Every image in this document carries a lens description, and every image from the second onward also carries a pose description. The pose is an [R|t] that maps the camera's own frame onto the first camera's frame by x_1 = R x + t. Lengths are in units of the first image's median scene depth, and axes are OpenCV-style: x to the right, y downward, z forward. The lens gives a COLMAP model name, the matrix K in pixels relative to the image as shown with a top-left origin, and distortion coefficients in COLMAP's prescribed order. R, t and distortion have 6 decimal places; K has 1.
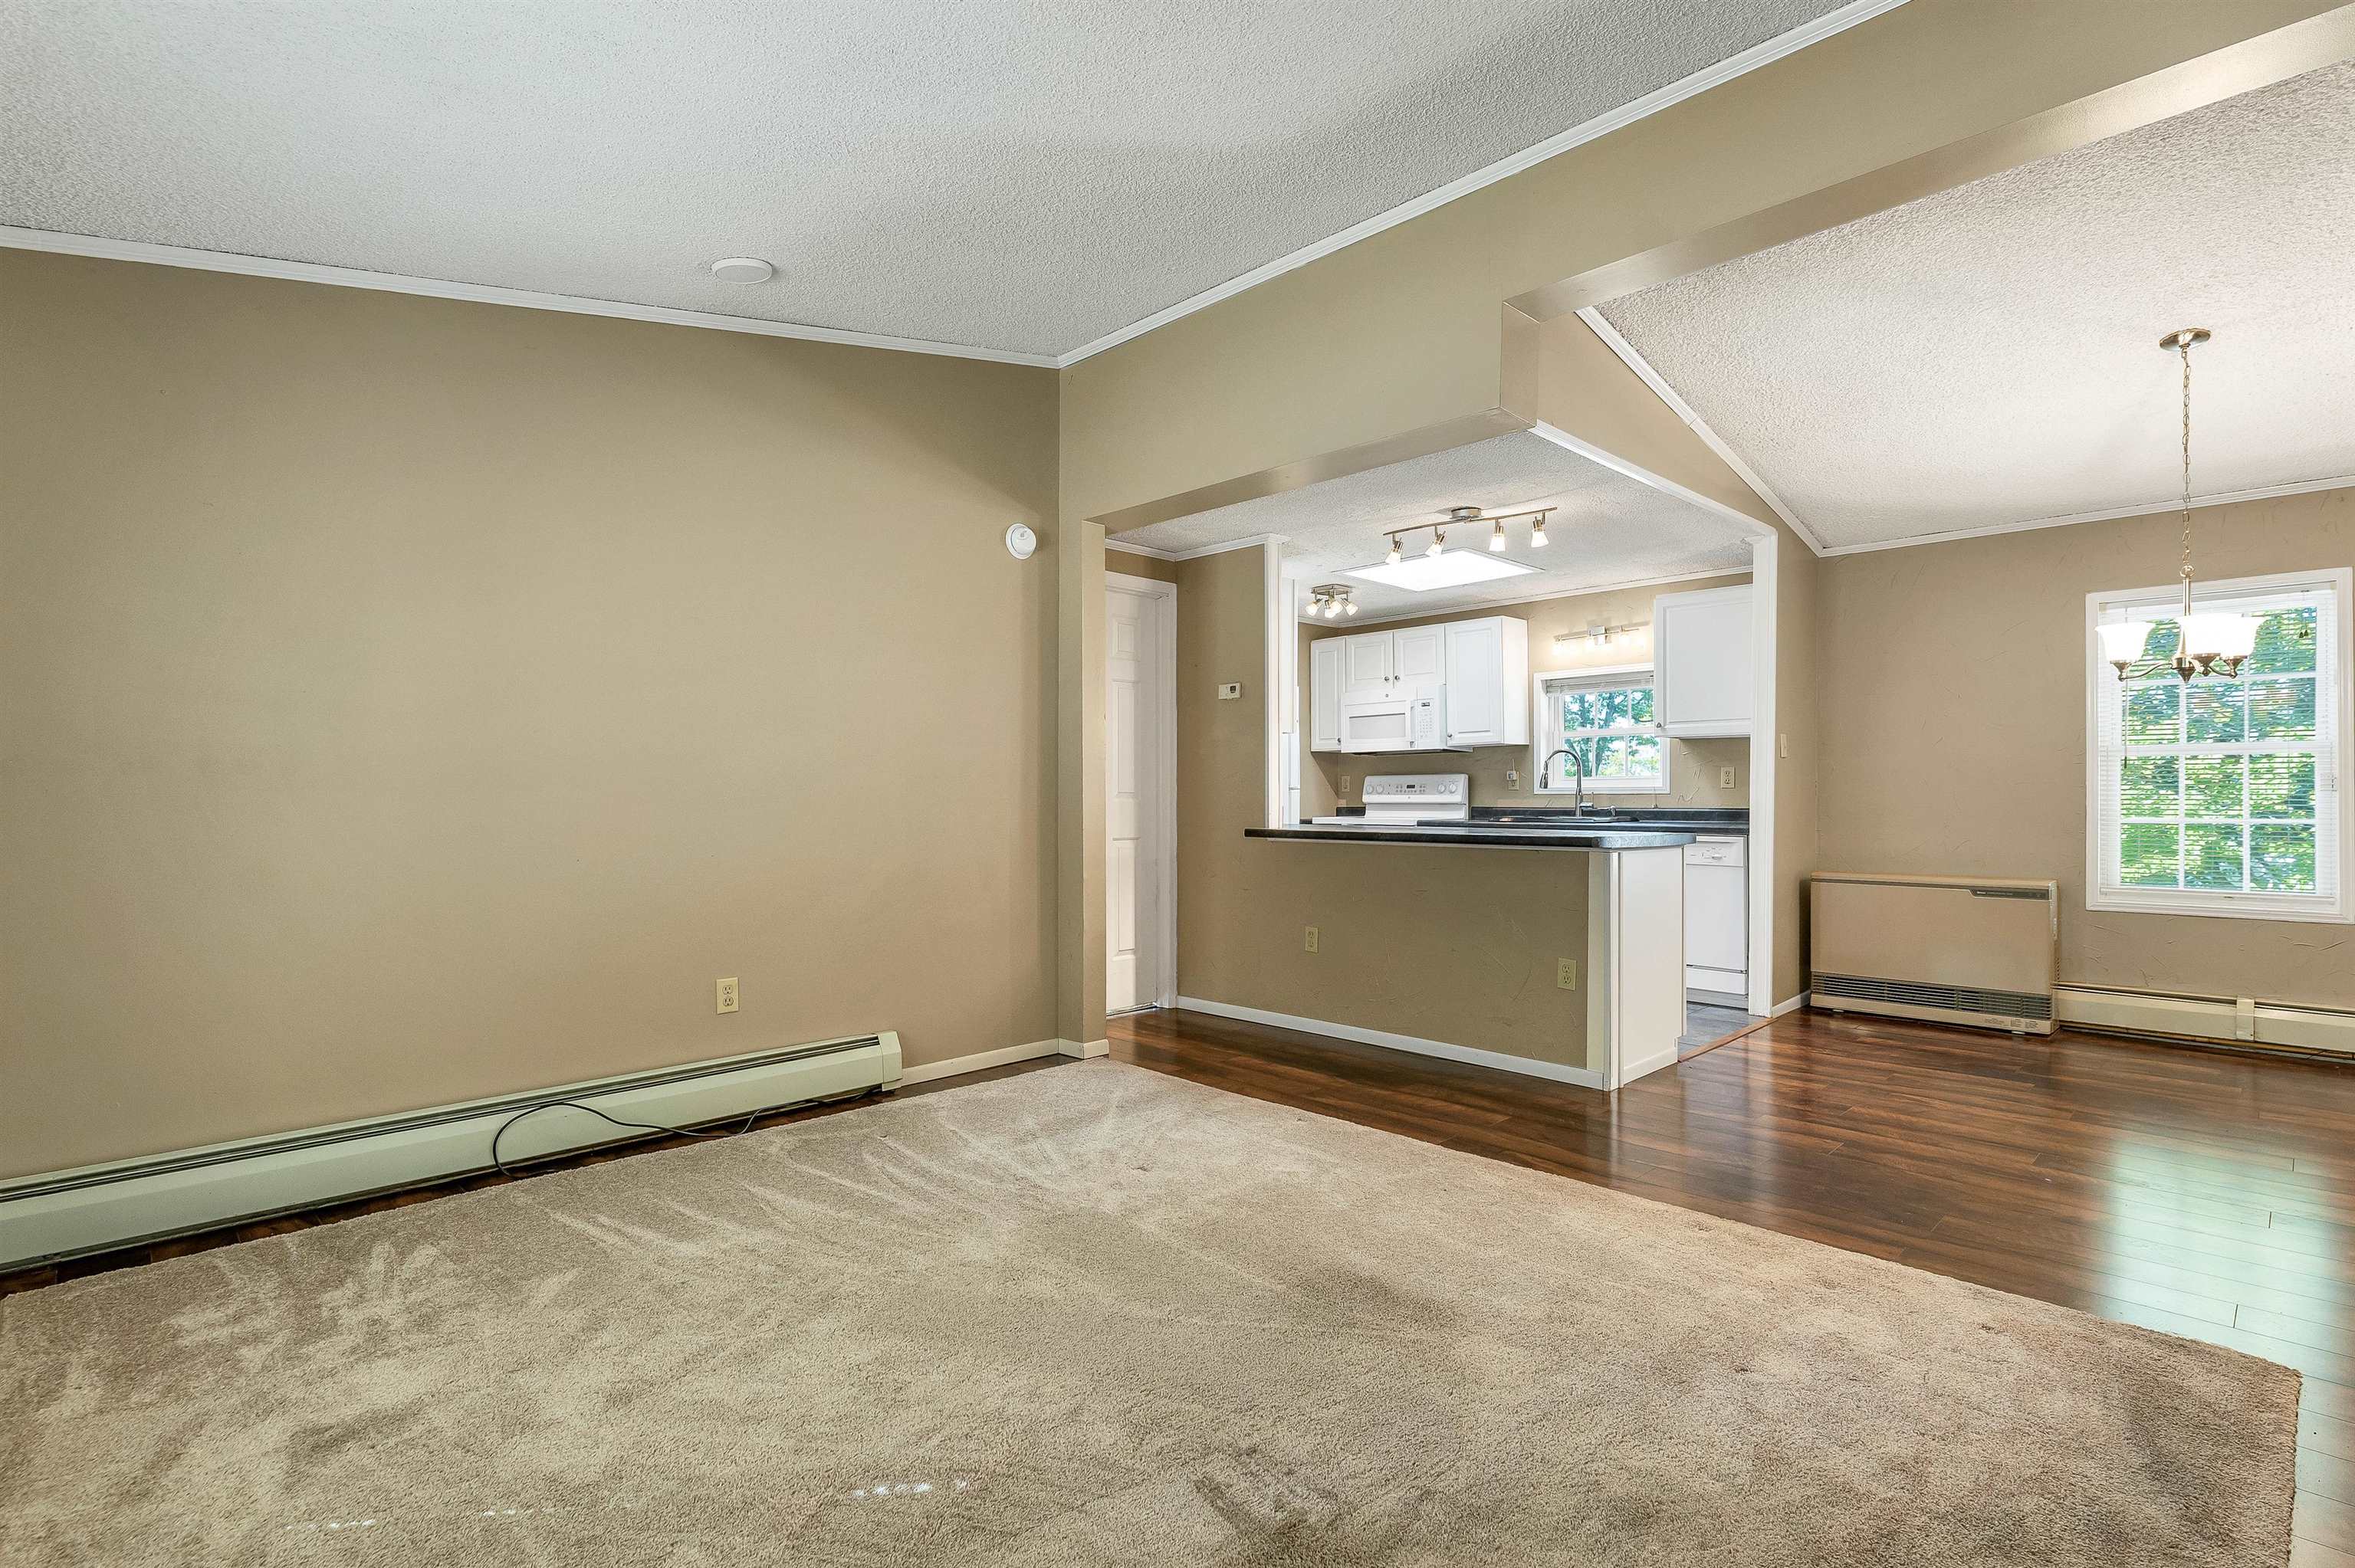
lens RADIAL K [[1117.0, 0, 1171.1], [0, 1117.0, 791.2], [0, 0, 1]] dist [0.001450, 0.000496]
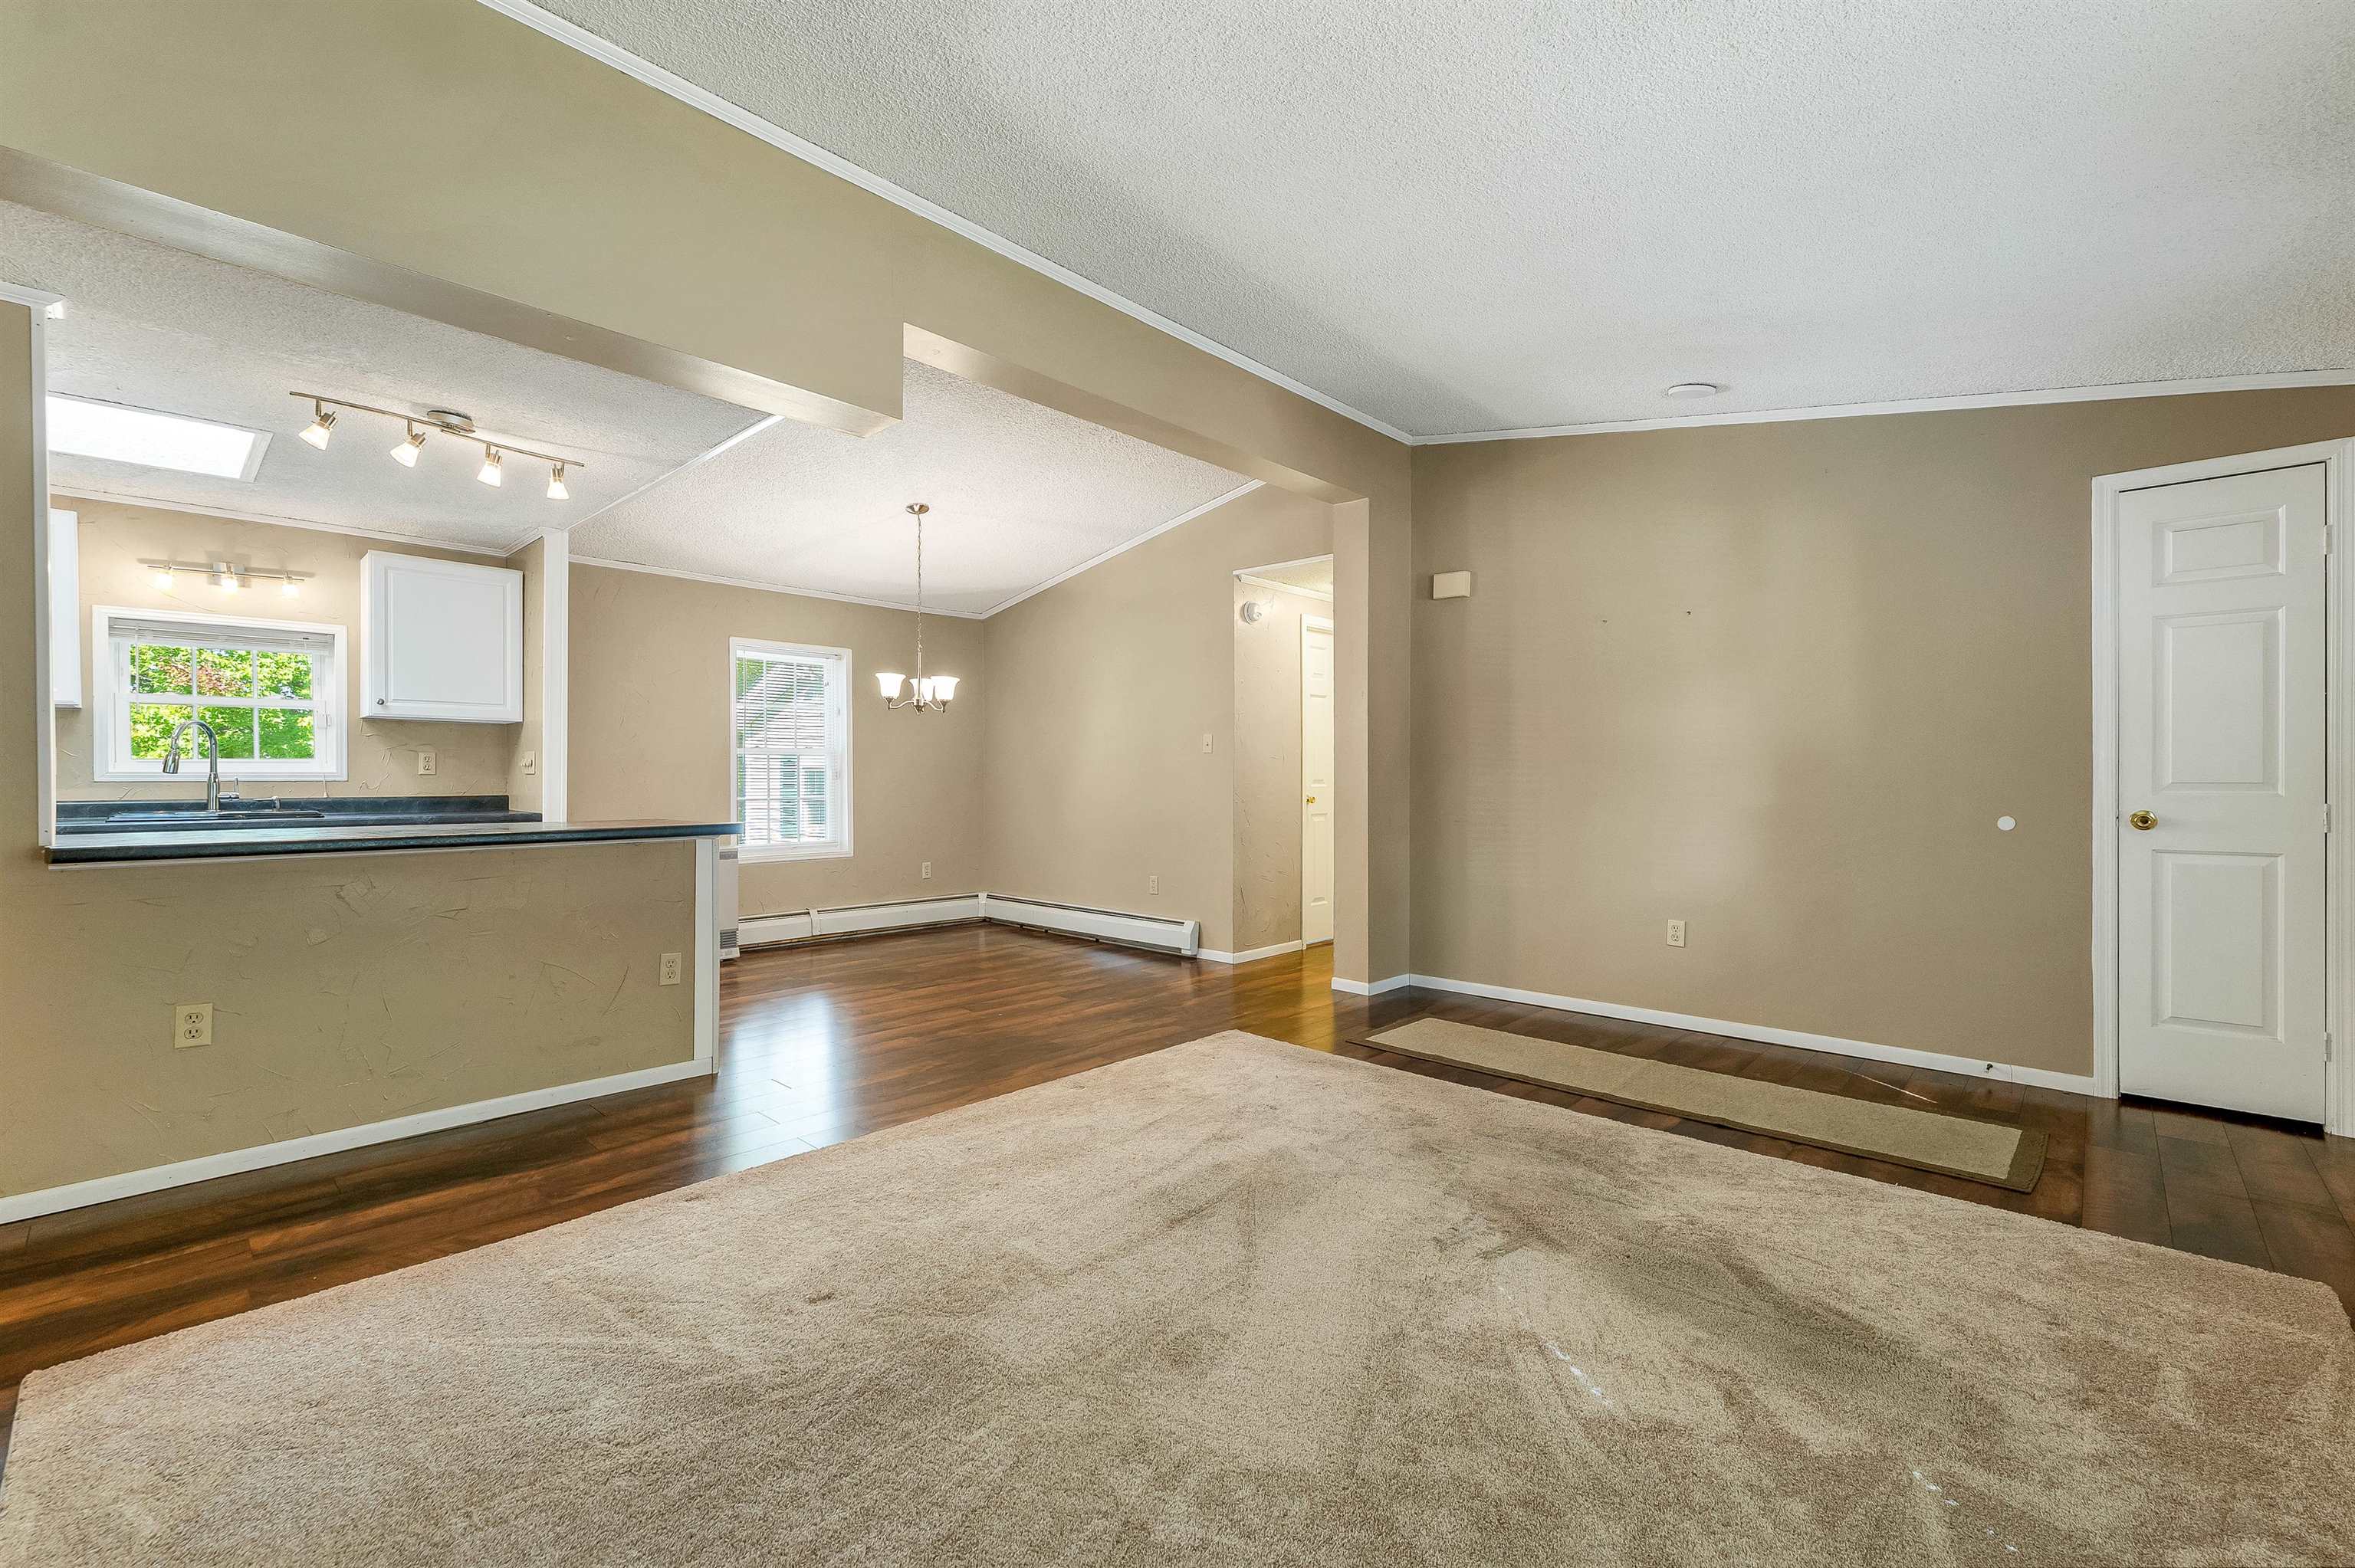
lens RADIAL K [[977.4, 0, 1176.0], [0, 977.4, 783.9], [0, 0, 1]] dist [0.001162, 0.000131]
pose [[-0.045192, -0.002343, 0.998976, -0.428602], [-0.003329, 0.999992, 0.002195, 0.001079], [-0.998973, -0.003226, -0.045199, 0.512455]]
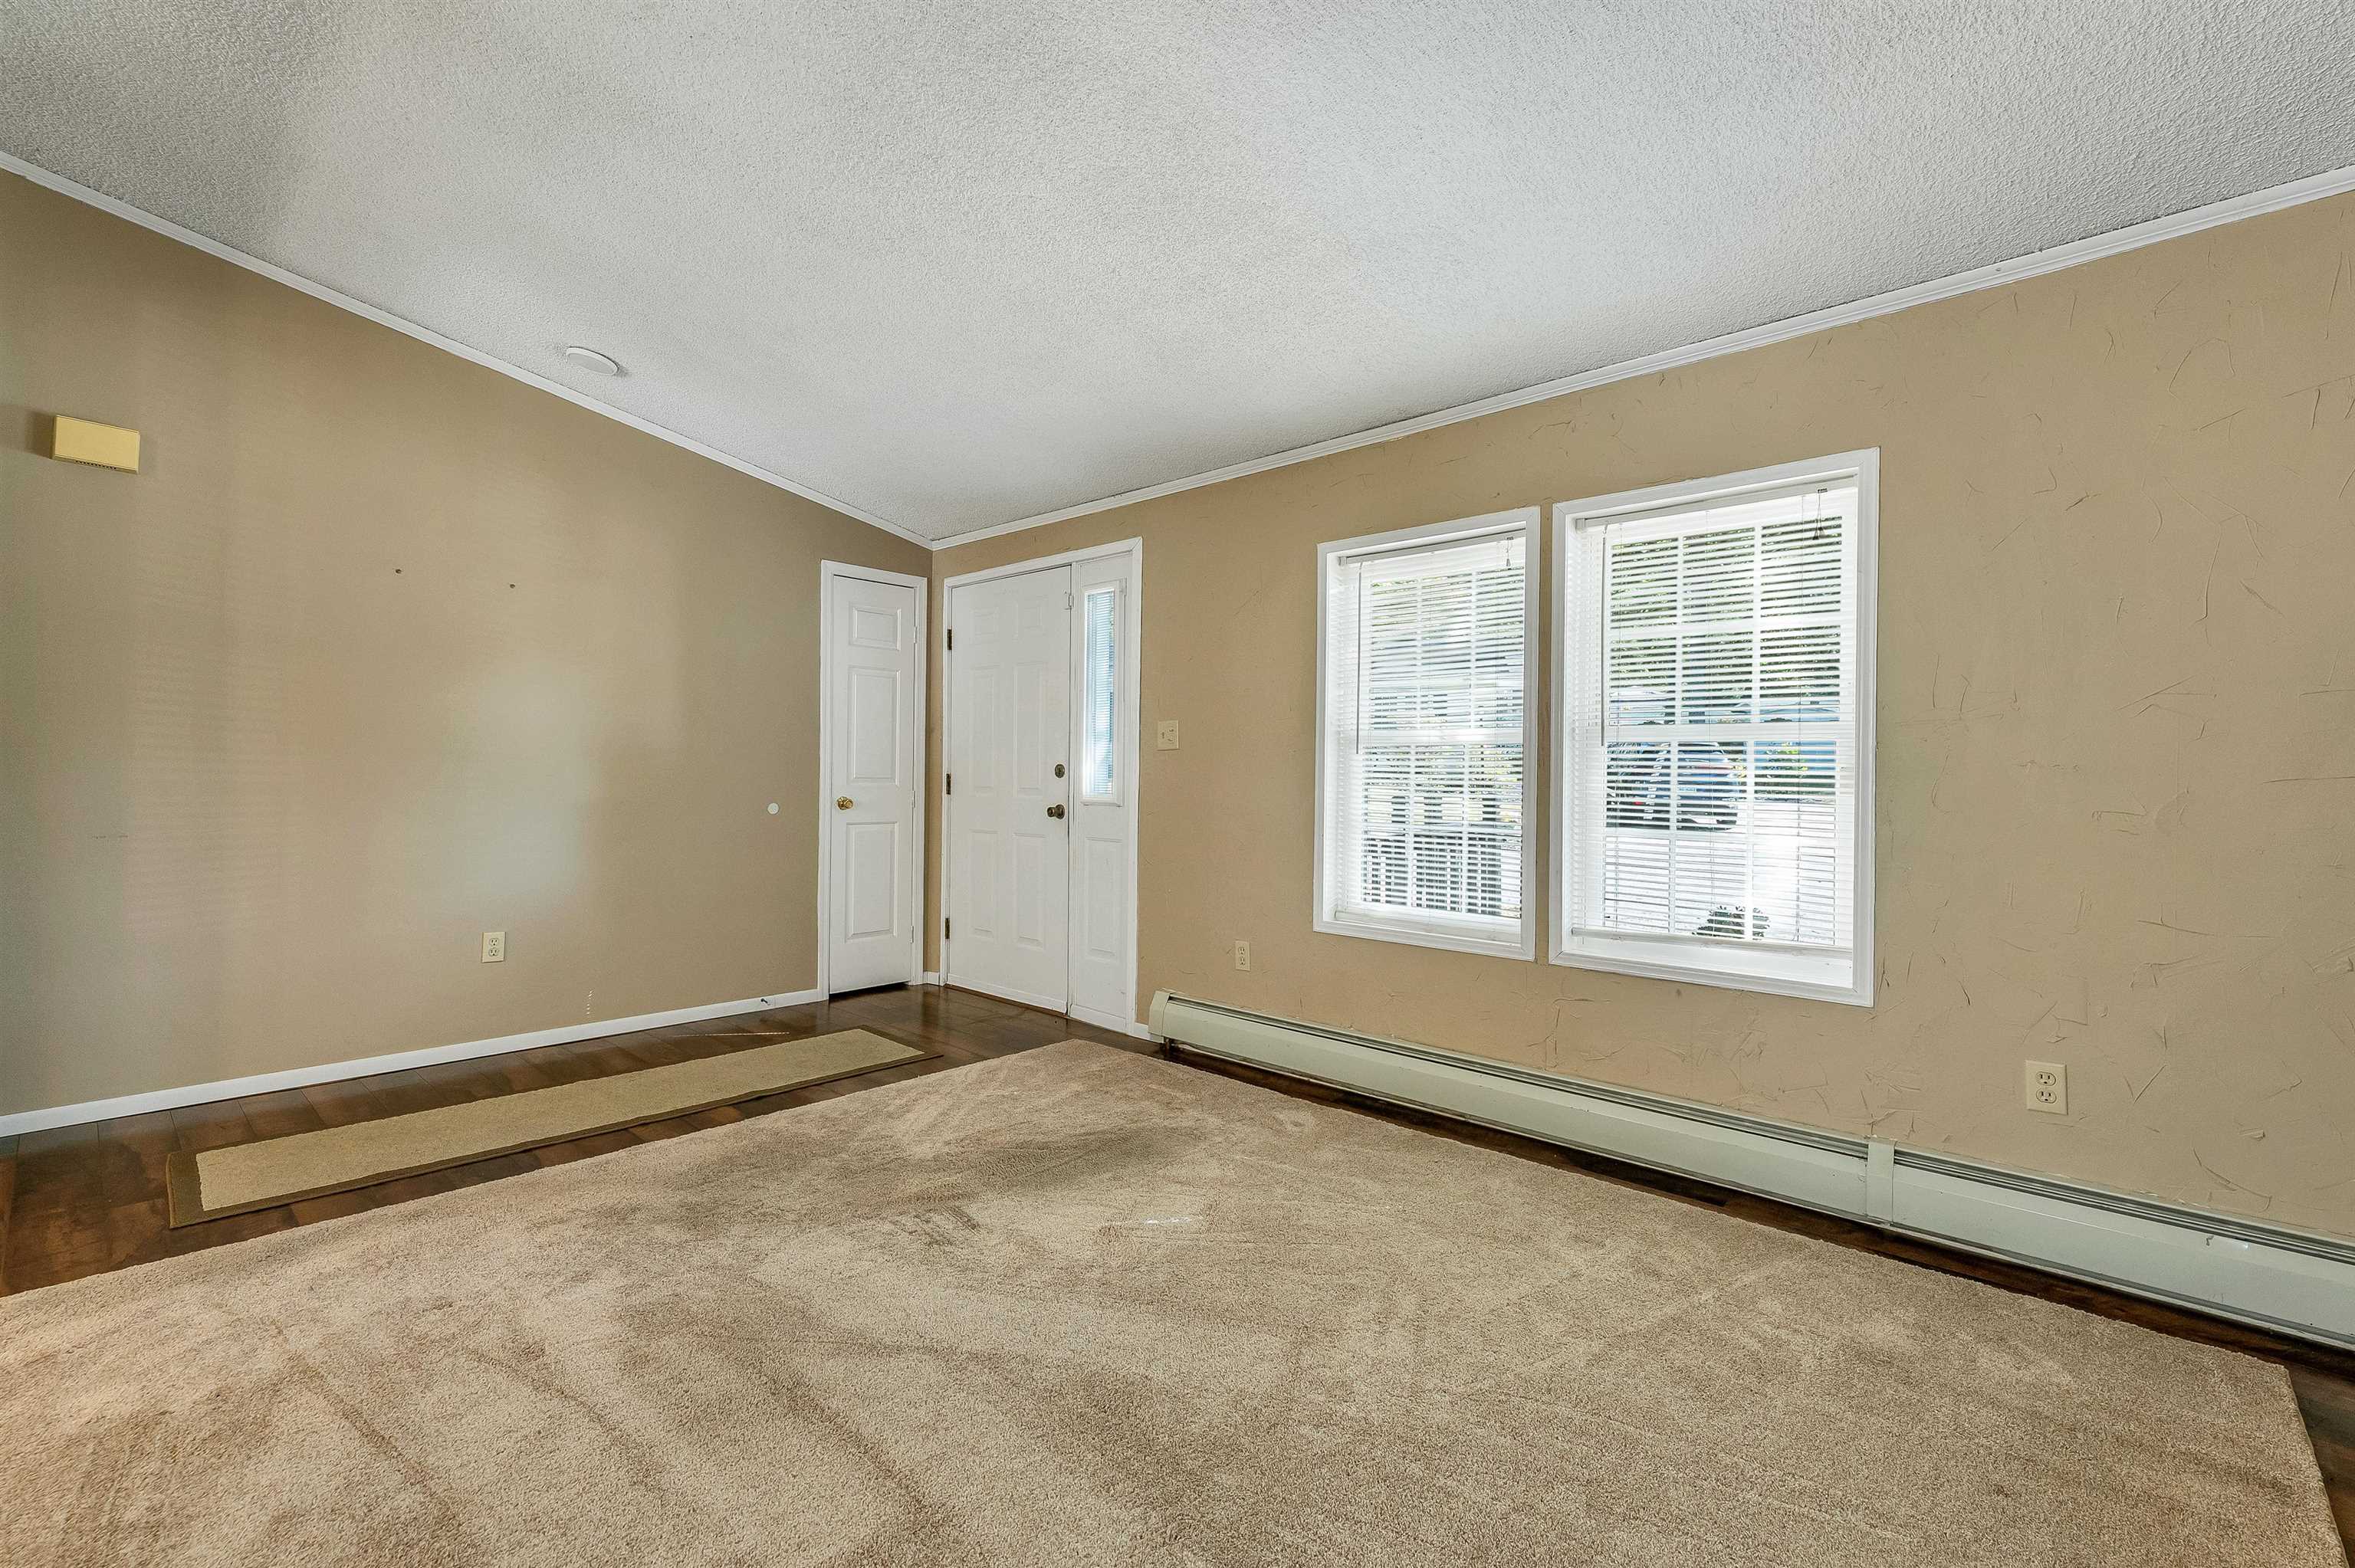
lens RADIAL K [[1005.0, 0, 1163.5], [0, 1005.0, 775.9], [0, 0, 1]] dist [0.003524, 0.000191]
pose [[-0.998593, -0.010276, -0.052023, -0.054554], [-0.010036, 0.999938, -0.004870, -0.000394], [0.052070, -0.004341, -0.998634, 0.844727]]
